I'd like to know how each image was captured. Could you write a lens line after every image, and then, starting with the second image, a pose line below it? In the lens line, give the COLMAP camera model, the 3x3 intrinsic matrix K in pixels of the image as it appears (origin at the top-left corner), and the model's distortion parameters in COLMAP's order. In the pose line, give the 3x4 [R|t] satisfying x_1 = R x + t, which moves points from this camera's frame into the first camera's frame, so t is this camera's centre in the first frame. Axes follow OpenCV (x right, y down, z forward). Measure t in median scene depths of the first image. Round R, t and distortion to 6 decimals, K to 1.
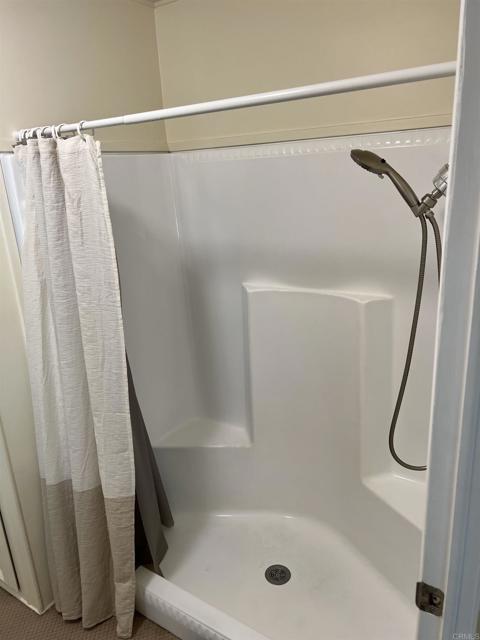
lens RADIAL K [[474.2, 0, 242.6], [0, 474.2, 322.7], [0, 0, 1]] dist [0.043103, -0.053867]
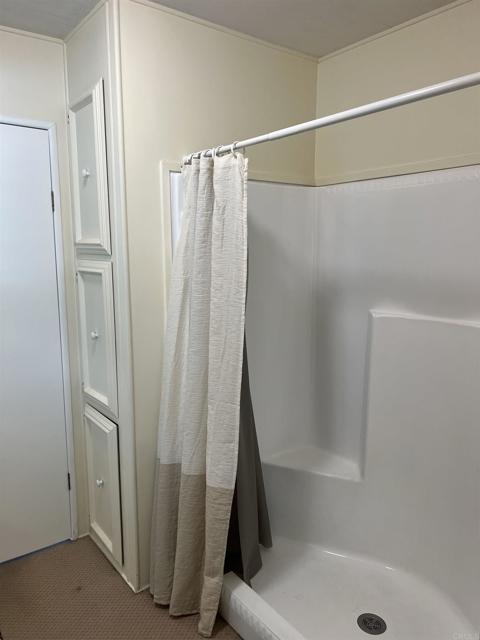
lens RADIAL K [[474.2, 0, 237.4], [0, 474.2, 317.0], [0, 0, 1]] dist [0.043103, -0.053867]
pose [[0.943545, 0.106201, -0.313758, 0.064592], [-0.149123, 0.981983, -0.116068, 0.108471], [0.295778, 0.156304, 0.942382, -0.033571]]
